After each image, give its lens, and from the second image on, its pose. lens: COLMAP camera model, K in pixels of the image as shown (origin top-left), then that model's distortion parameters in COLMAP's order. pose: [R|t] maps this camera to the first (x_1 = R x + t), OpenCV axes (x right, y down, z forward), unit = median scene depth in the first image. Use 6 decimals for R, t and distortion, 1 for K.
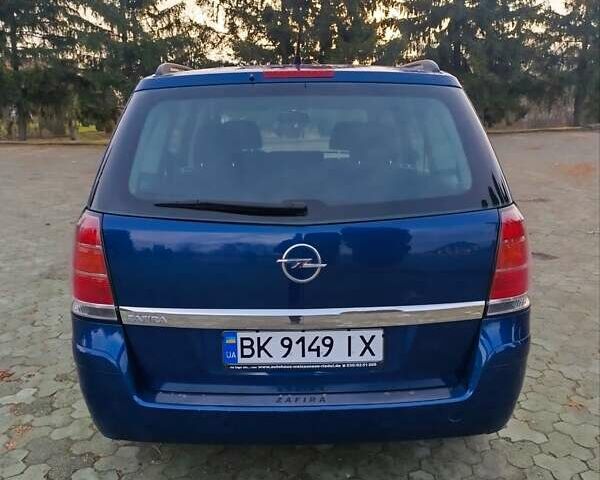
lens RADIAL K [[553.7, 0, 300.0], [0, 553.7, 240.0], [0, 0, 1]] dist [0.007145, 0.002836]
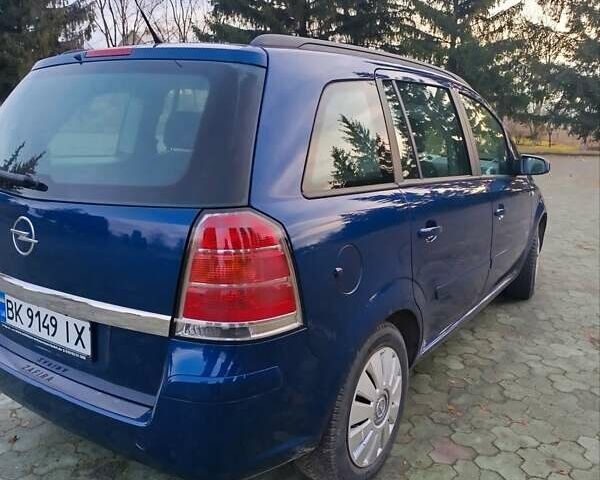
lens RADIAL K [[553.7, 0, 300.0], [0, 553.7, 240.0], [0, 0, 1]] dist [0.007145, 0.002836]
pose [[0.819960, 0.146676, -0.553311, 0.820802], [-0.153452, 0.987558, 0.034387, -0.053097], [0.551470, 0.056711, 0.832265, 0.366034]]
